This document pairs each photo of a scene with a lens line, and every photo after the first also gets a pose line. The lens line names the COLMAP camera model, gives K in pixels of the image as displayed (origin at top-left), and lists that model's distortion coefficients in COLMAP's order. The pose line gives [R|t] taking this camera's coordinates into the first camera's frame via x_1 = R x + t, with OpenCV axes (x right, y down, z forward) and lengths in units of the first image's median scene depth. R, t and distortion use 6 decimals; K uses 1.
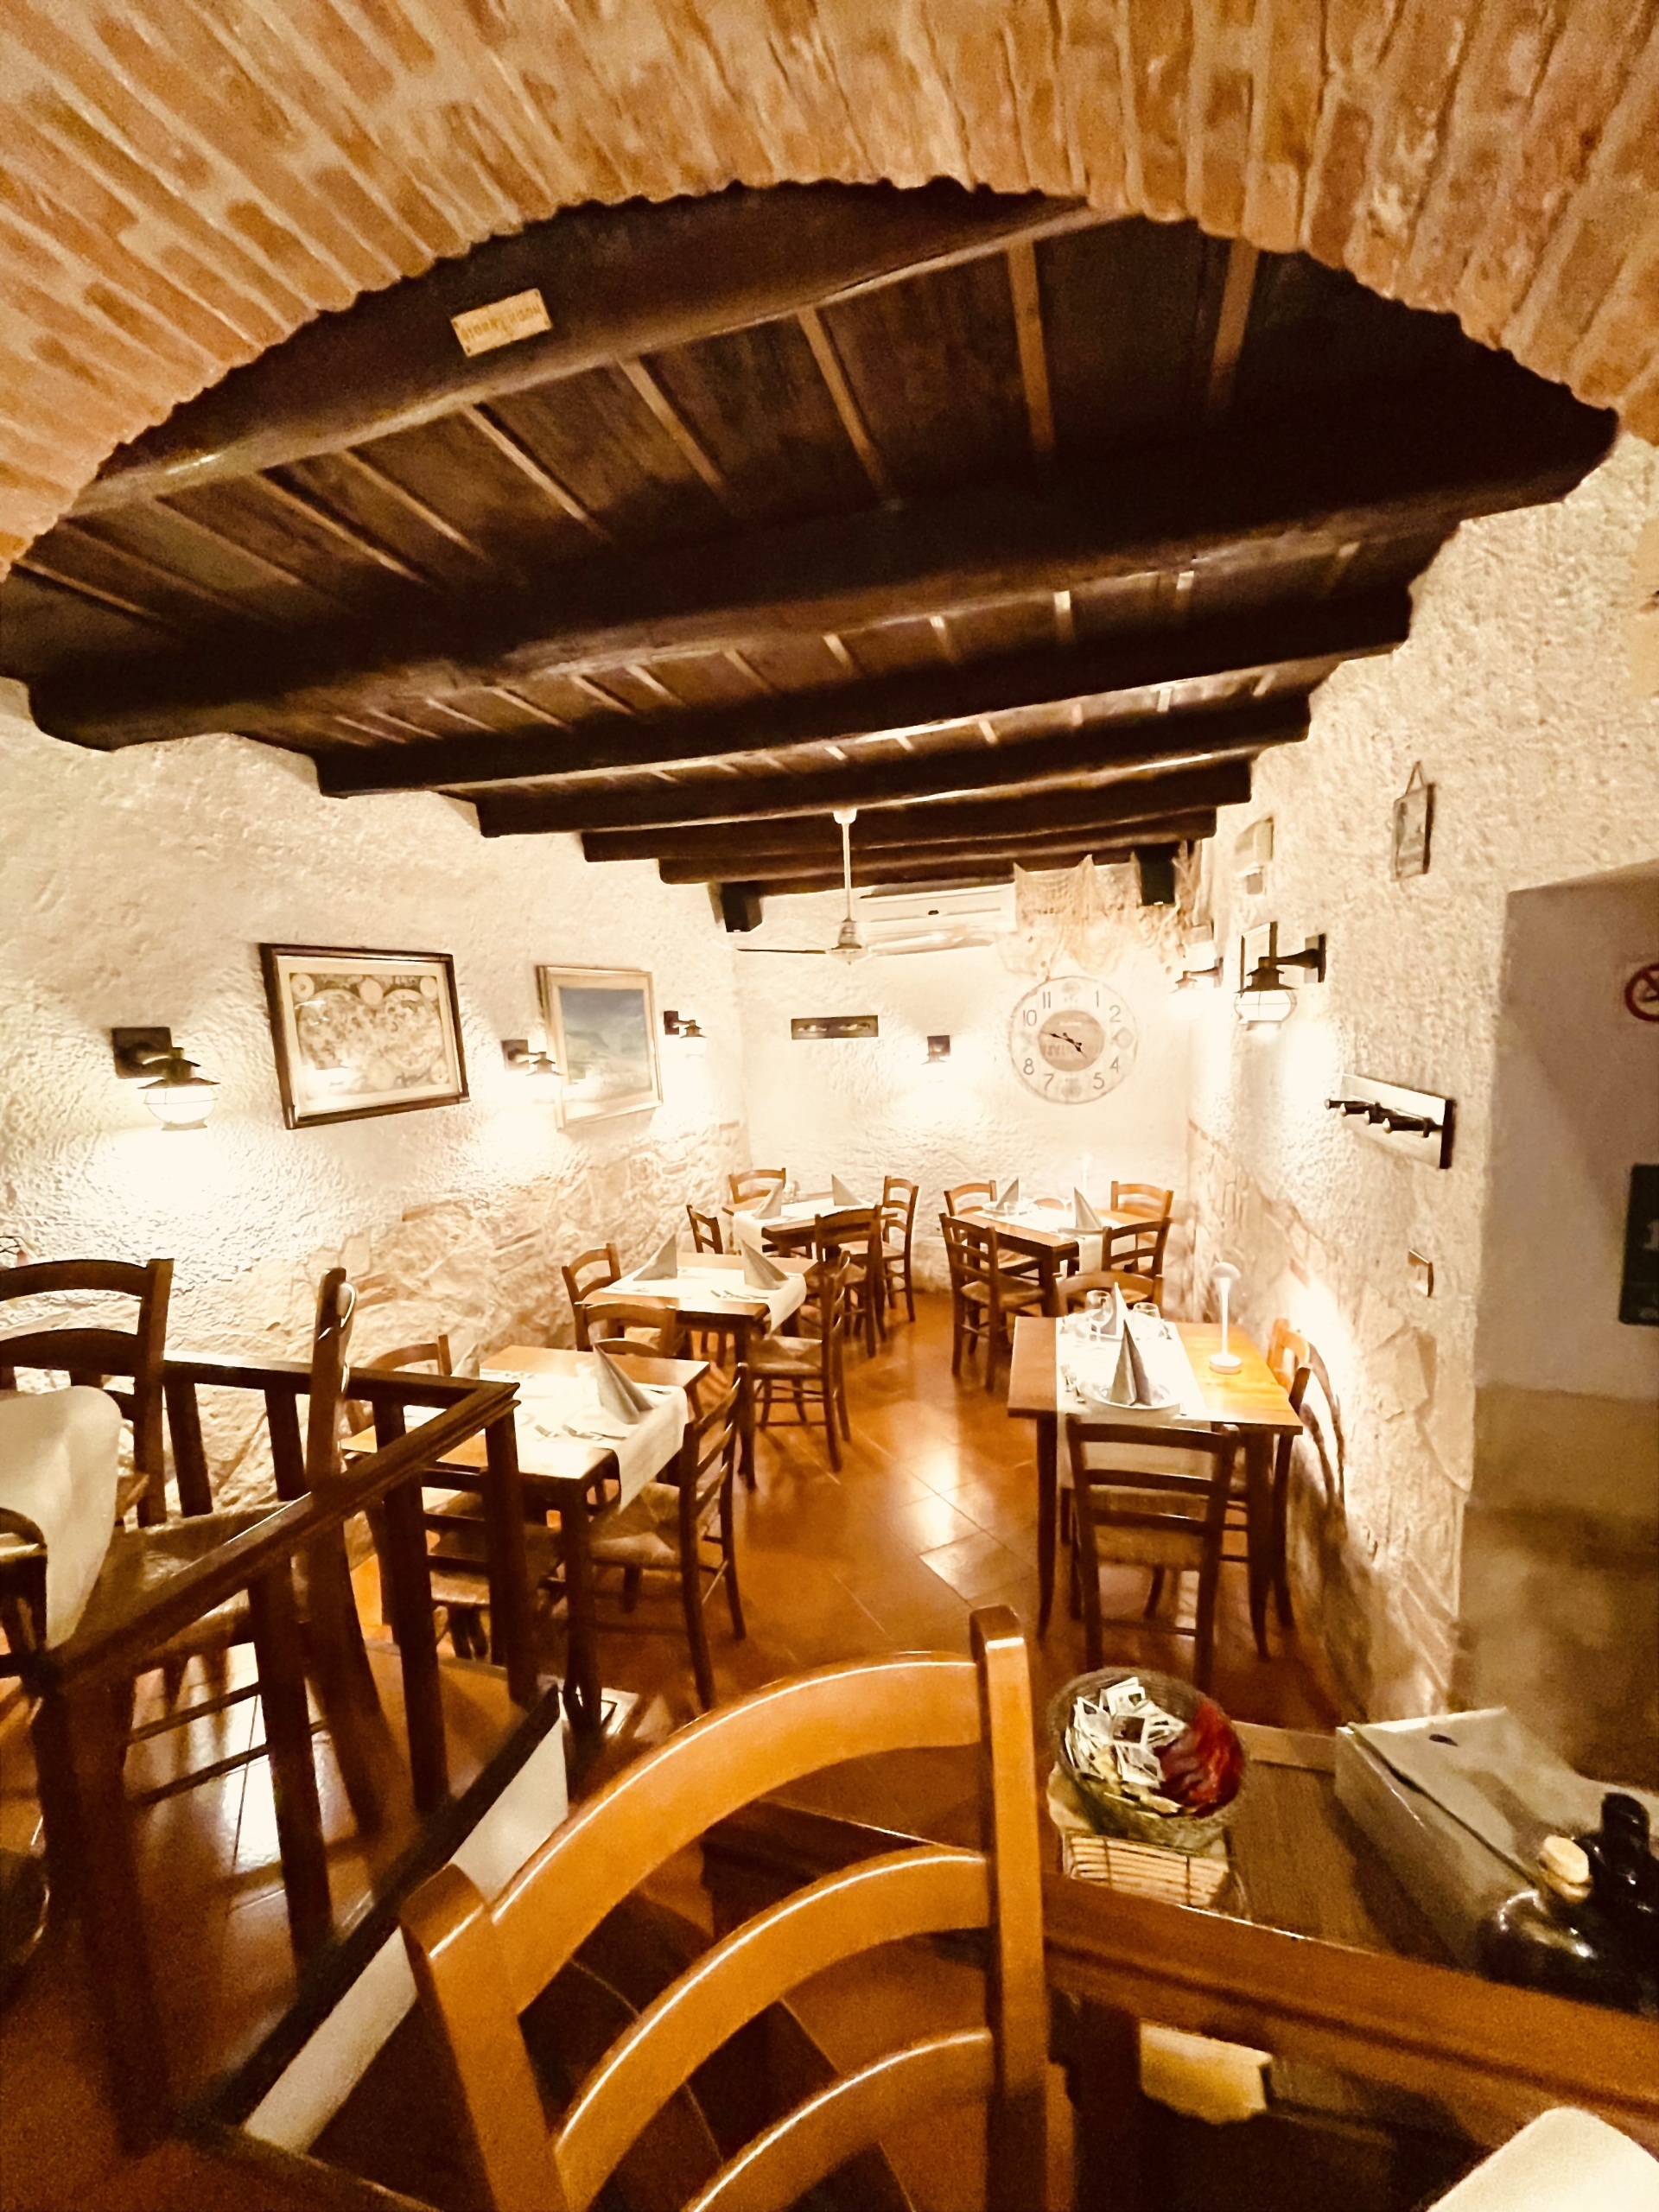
lens RADIAL K [[900.2, 0, 834.9], [0, 900.2, 1111.2], [0, 0, 1]] dist [0.000452, -0.000680]
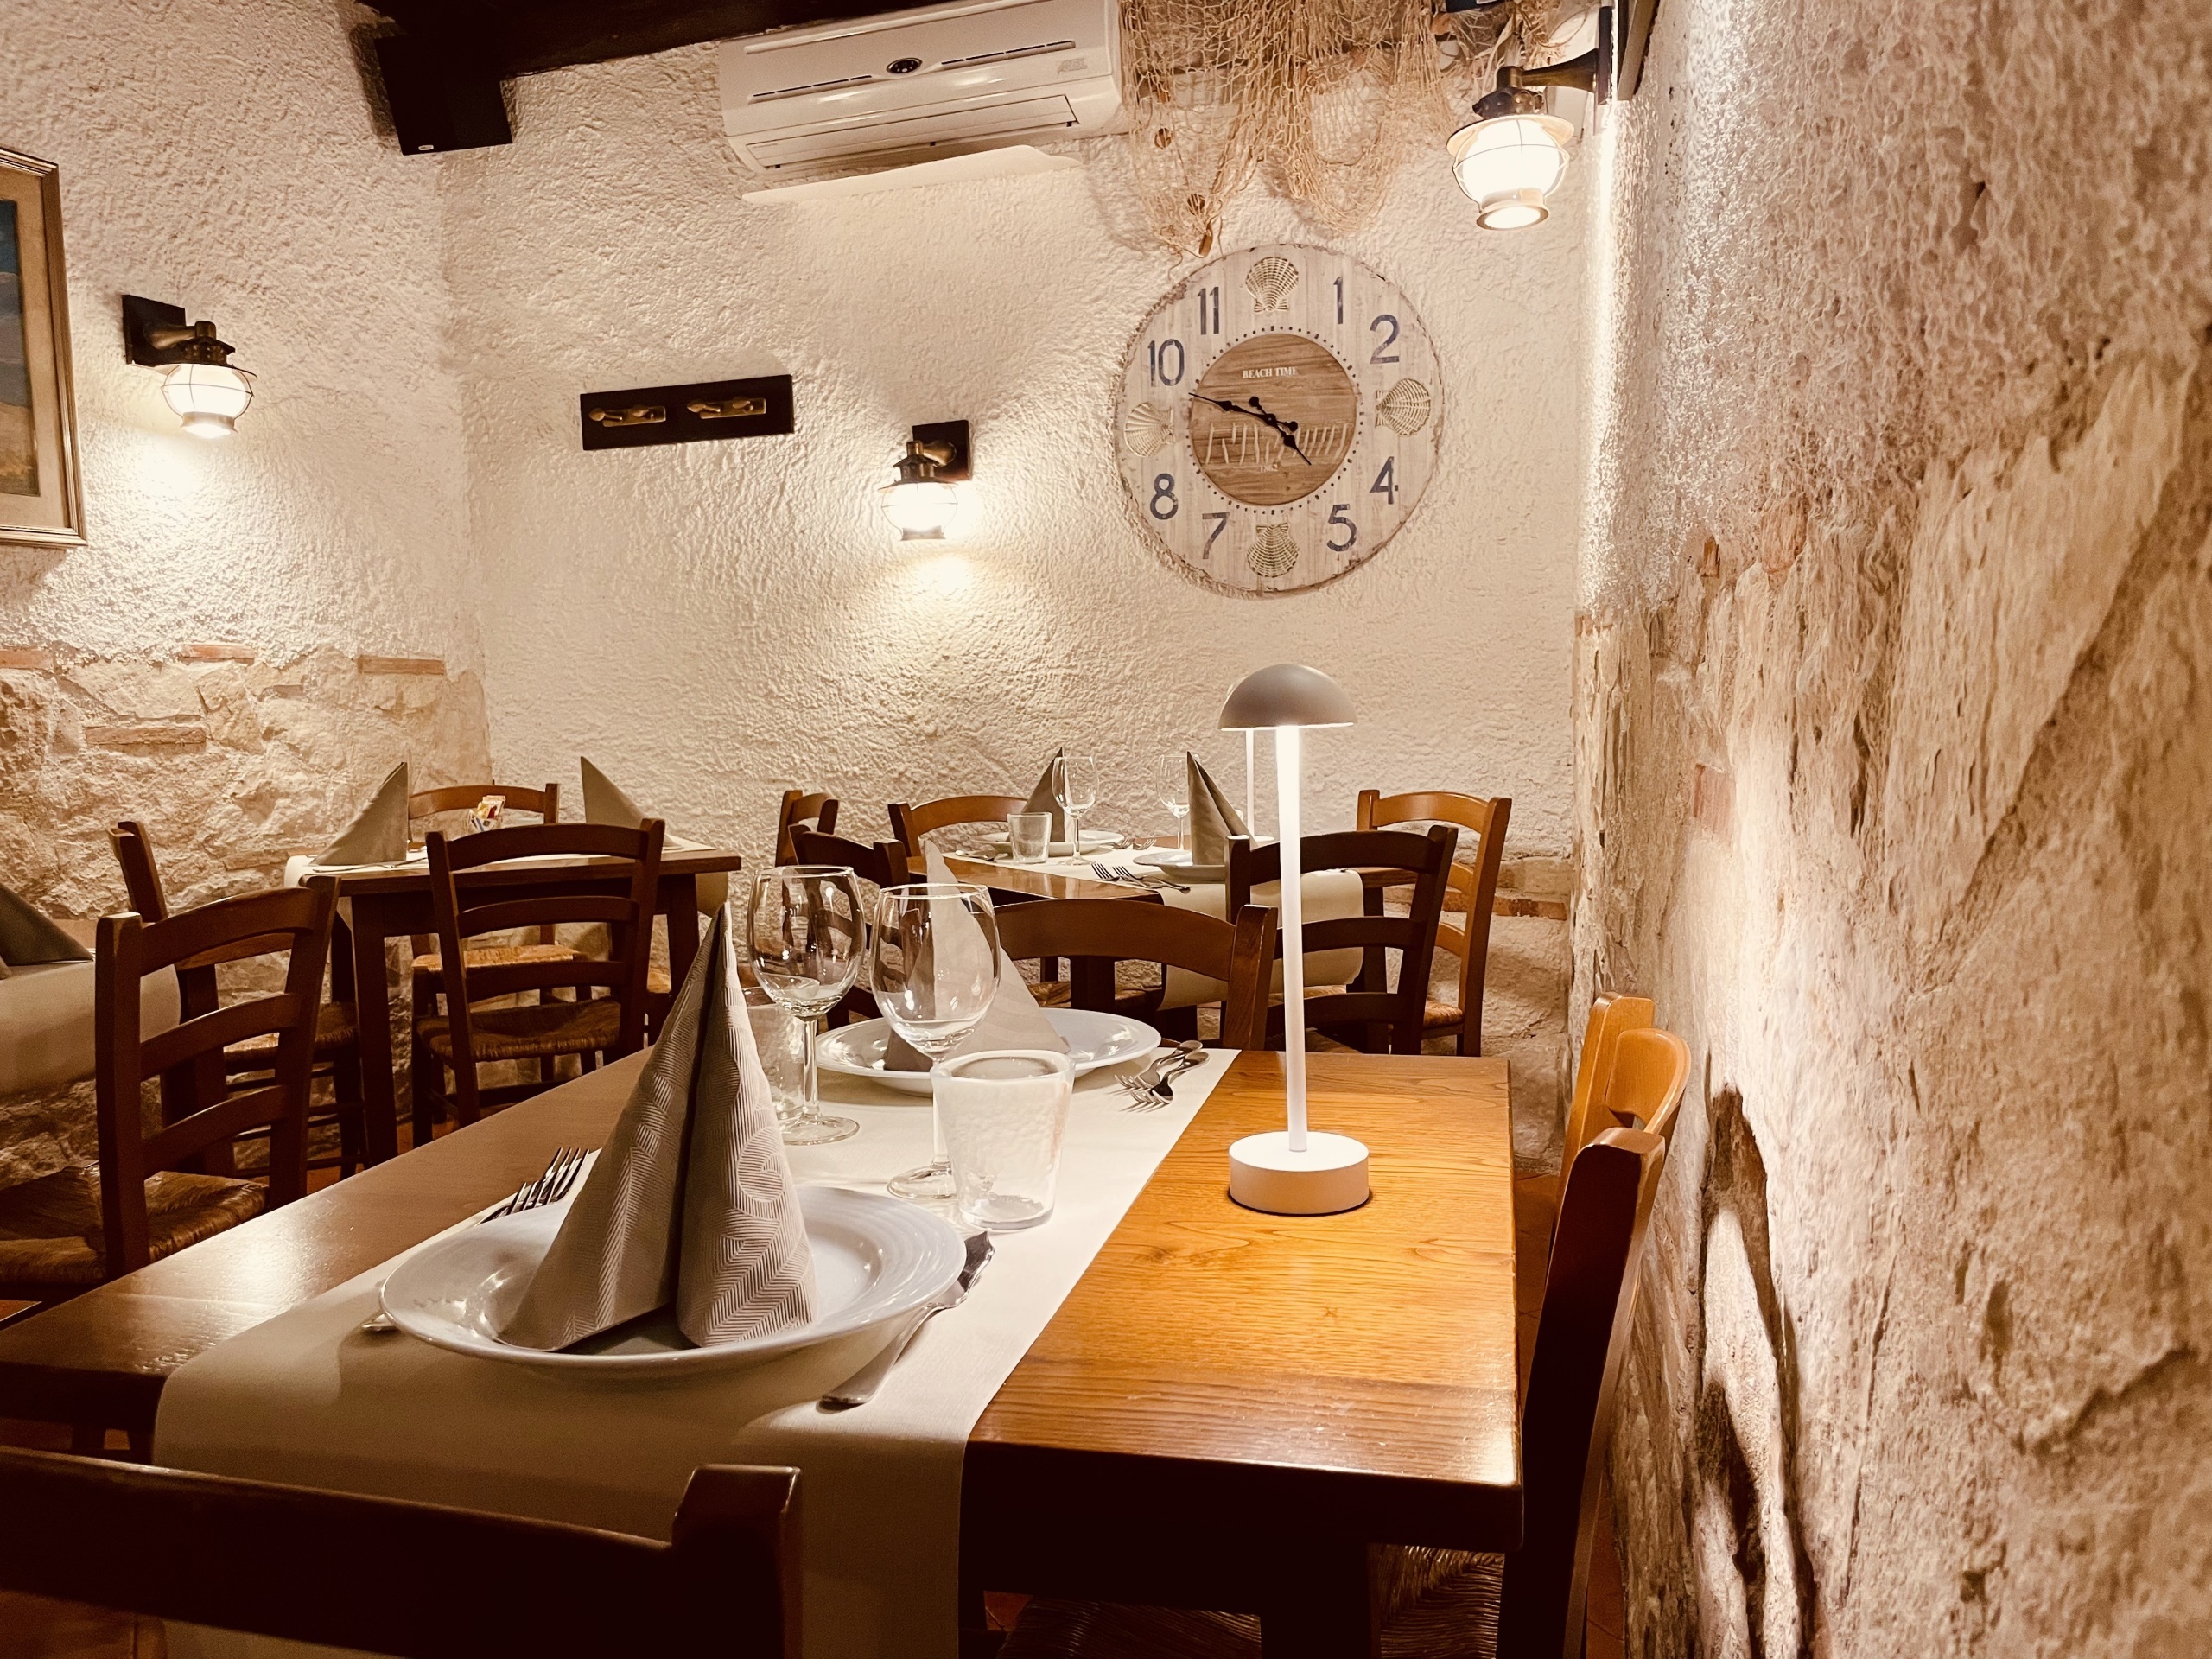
lens RADIAL K [[1689.7, 0, 1115.3], [0, 1689.7, 815.0], [0, 0, 1]] dist [0.076901, -0.111247]
pose [[0.999808, 0.018466, 0.006631, 0.300695], [-0.018214, 0.999181, -0.036130, 0.166623], [-0.007293, 0.036002, 0.999325, 0.477724]]
